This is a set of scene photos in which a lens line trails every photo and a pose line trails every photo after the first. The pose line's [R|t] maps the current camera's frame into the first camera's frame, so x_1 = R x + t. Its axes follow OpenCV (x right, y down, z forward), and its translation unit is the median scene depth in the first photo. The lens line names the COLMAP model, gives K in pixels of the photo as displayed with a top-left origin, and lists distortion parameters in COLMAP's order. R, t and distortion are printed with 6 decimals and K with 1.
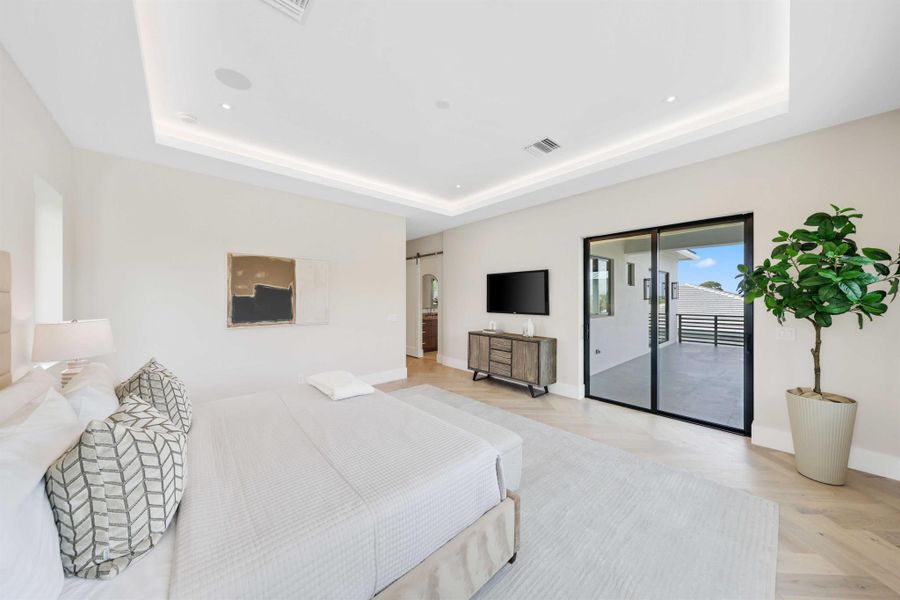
lens RADIAL K [[295.4, 0, 450.6], [0, 295.4, 300.4], [0, 0, 1]] dist [0.000157, 0.000001]
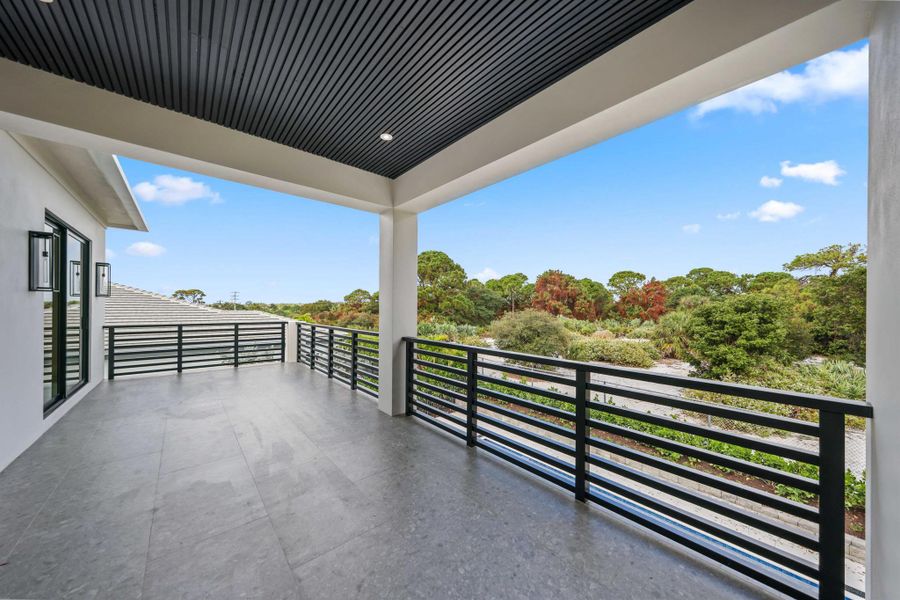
lens RADIAL K [[315.9, 0, 450.7], [0, 315.9, 305.9], [0, 0, 1]] dist [-0.000032, -0.000035]
pose [[0.028692, 0.003093, 0.999584, 0.237196], [-0.000179, 0.999995, -0.003089, 0.012837], [-0.999588, -0.000091, 0.028693, 0.392228]]
